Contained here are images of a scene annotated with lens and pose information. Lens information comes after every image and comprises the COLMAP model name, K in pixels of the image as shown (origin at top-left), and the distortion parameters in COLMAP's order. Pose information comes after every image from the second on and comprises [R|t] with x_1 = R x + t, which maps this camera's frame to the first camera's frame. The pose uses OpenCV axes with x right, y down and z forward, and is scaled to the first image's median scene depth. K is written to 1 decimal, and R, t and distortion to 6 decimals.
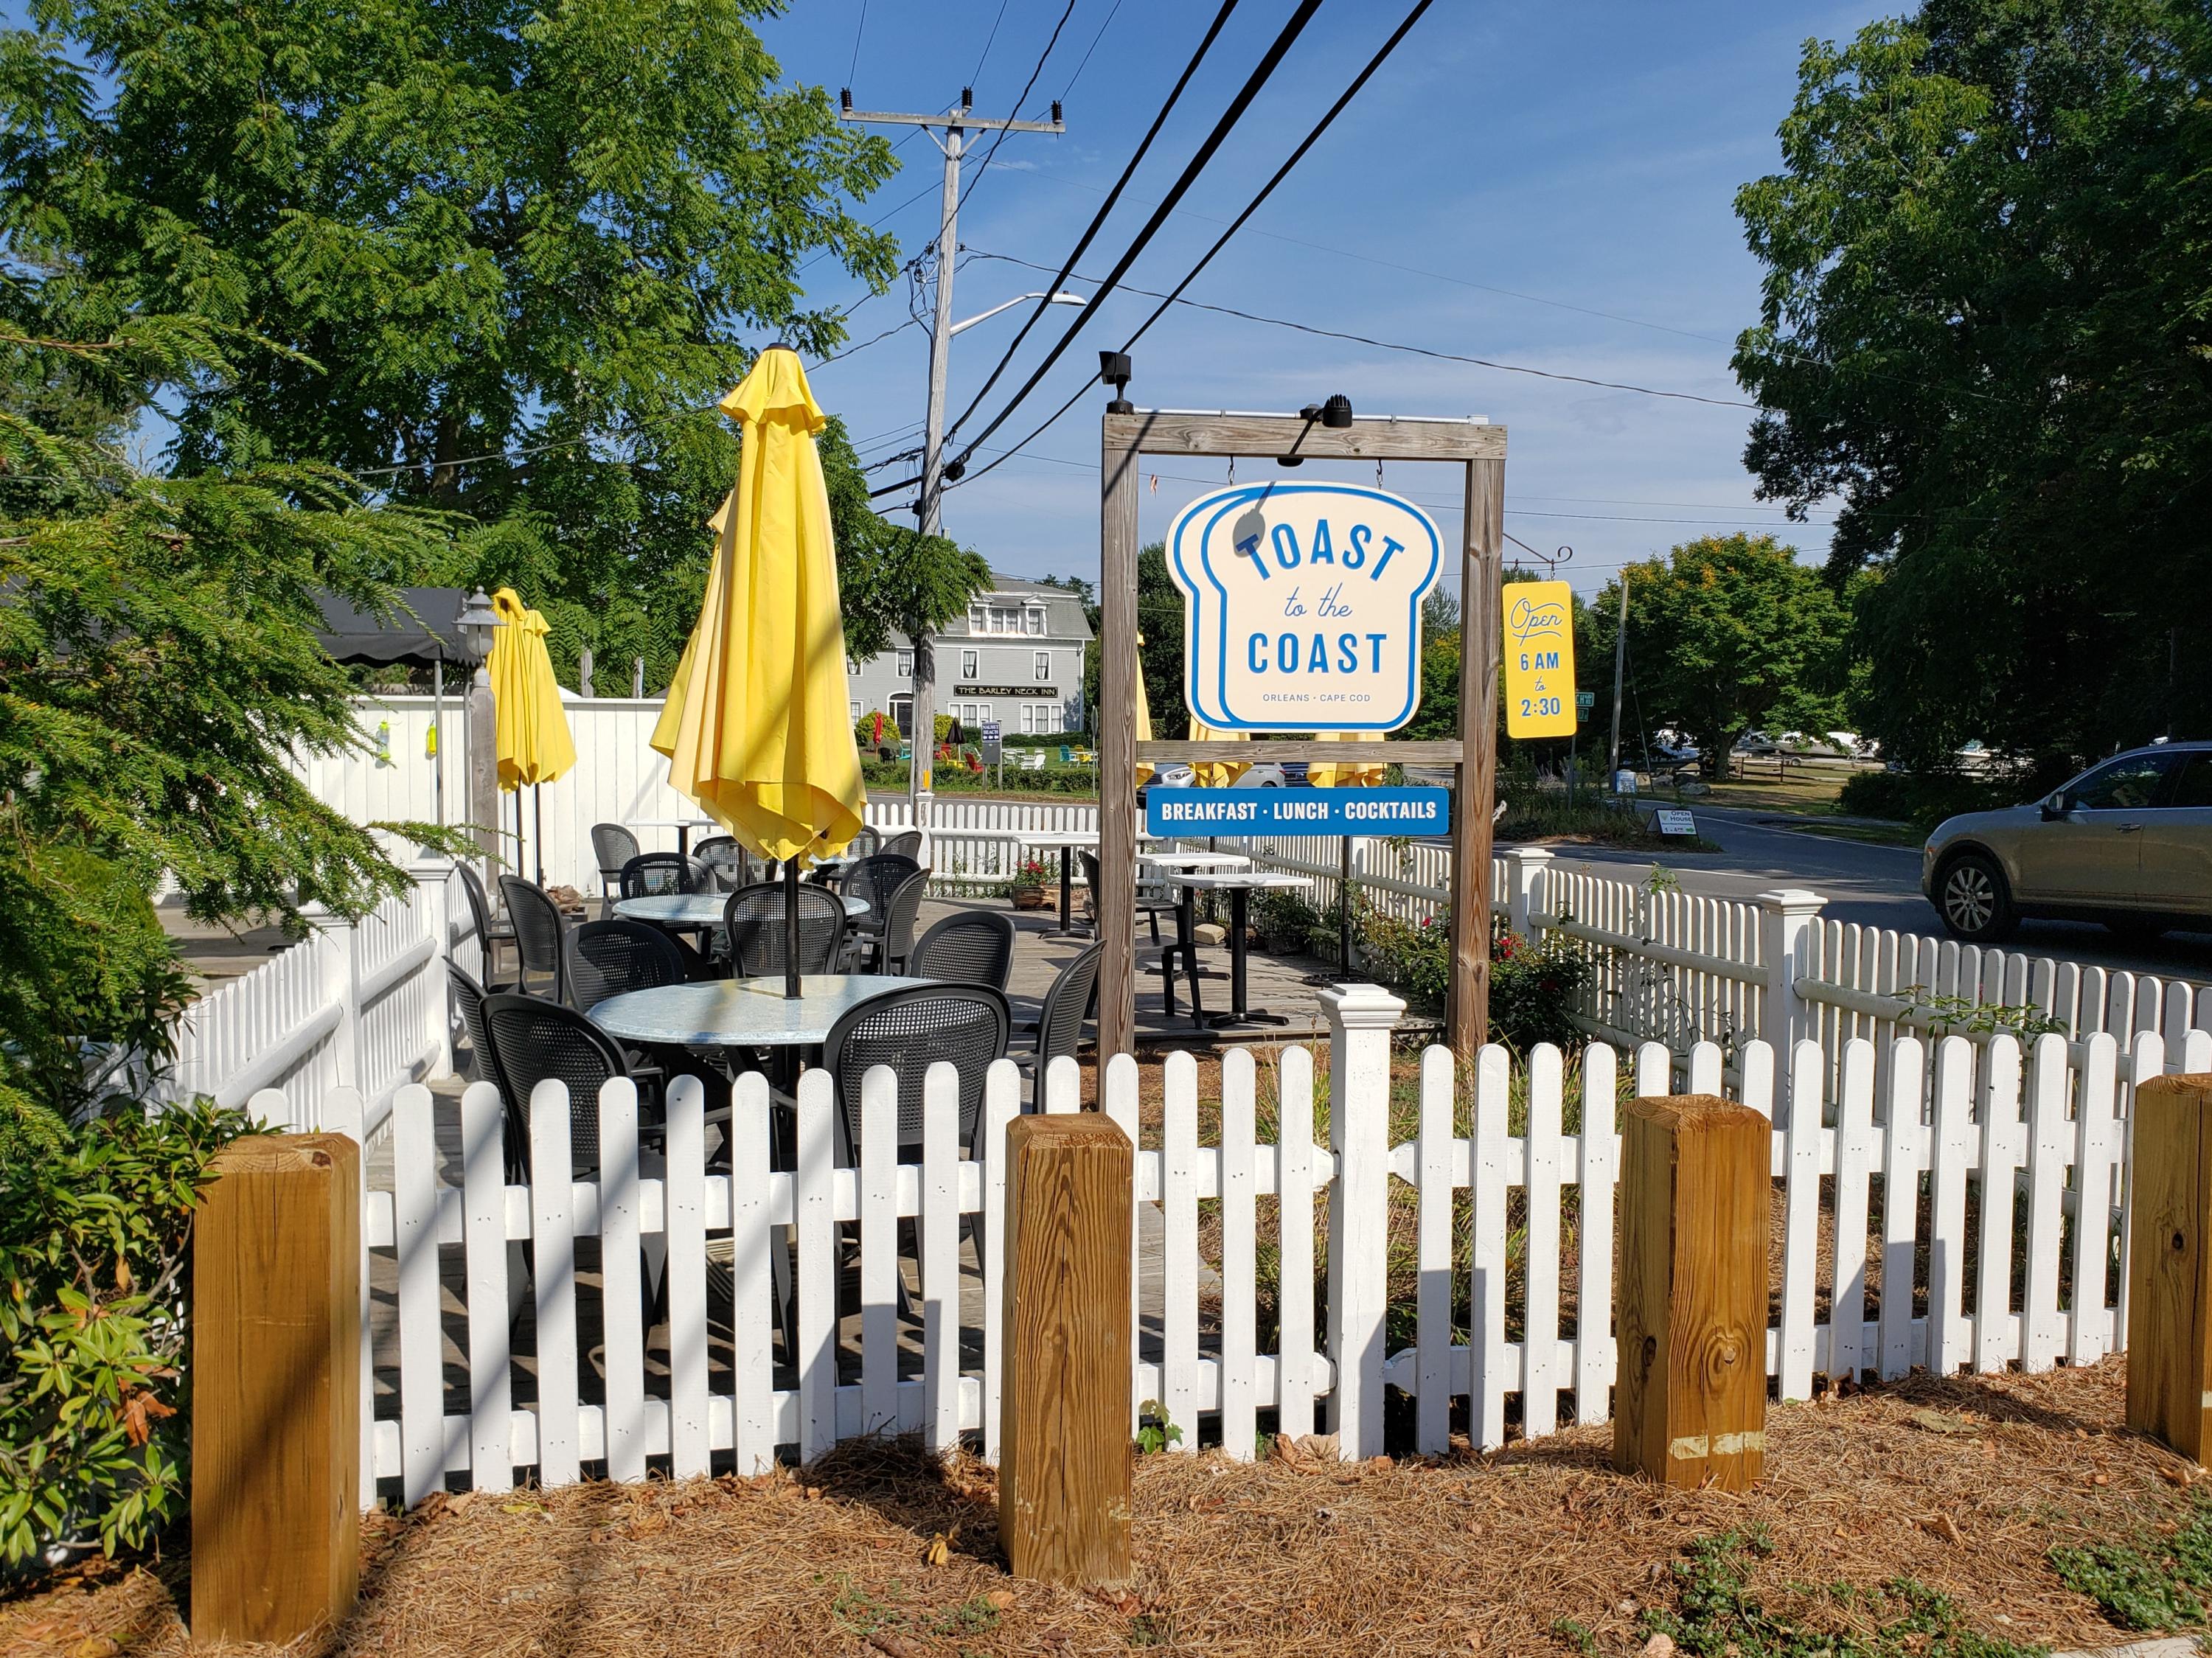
lens RADIAL K [[1692.0, 0, 1106.0], [0, 1692.0, 829.0], [0, 0, 1]] dist [0.001928, 0.002334]
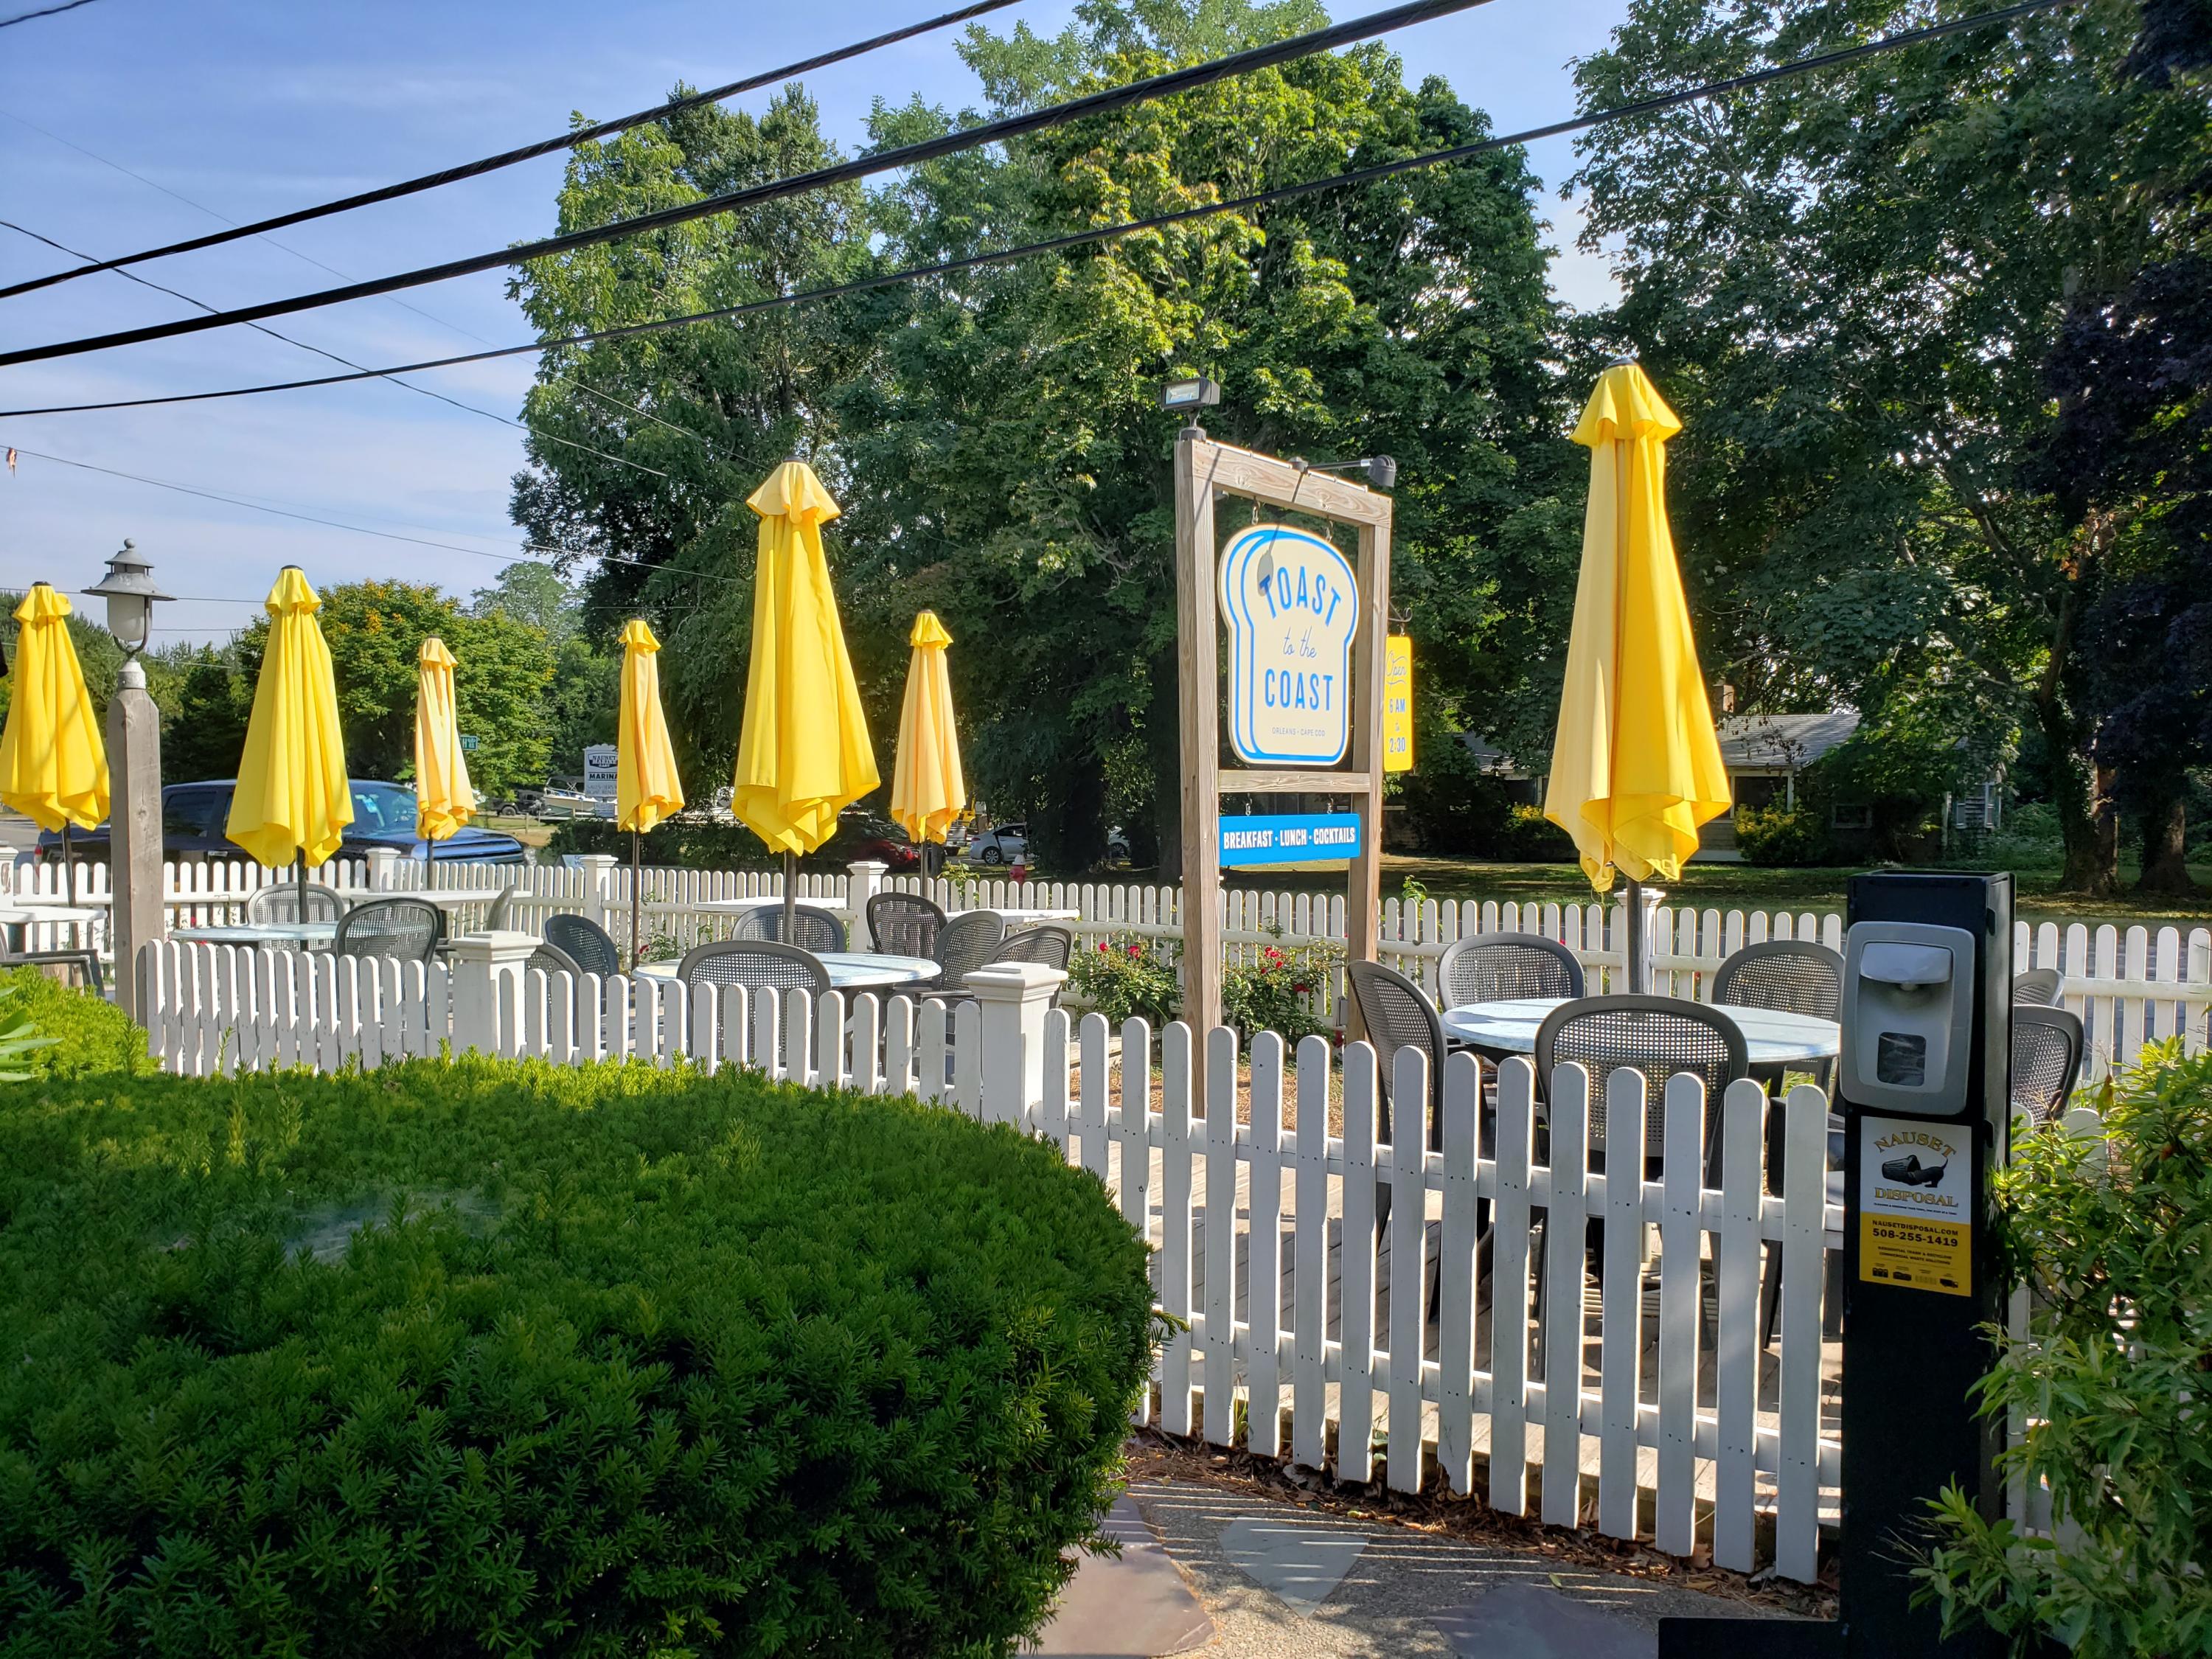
lens RADIAL K [[1648.5, 0, 1105.4], [0, 1648.5, 902.6], [0, 0, 1]] dist [-0.000594, -0.000948]
pose [[0.669435, -0.053687, 0.740929, -0.131762], [0.041905, 0.998526, 0.034491, -0.001774], [-0.741688, 0.007959, 0.670698, 0.068498]]
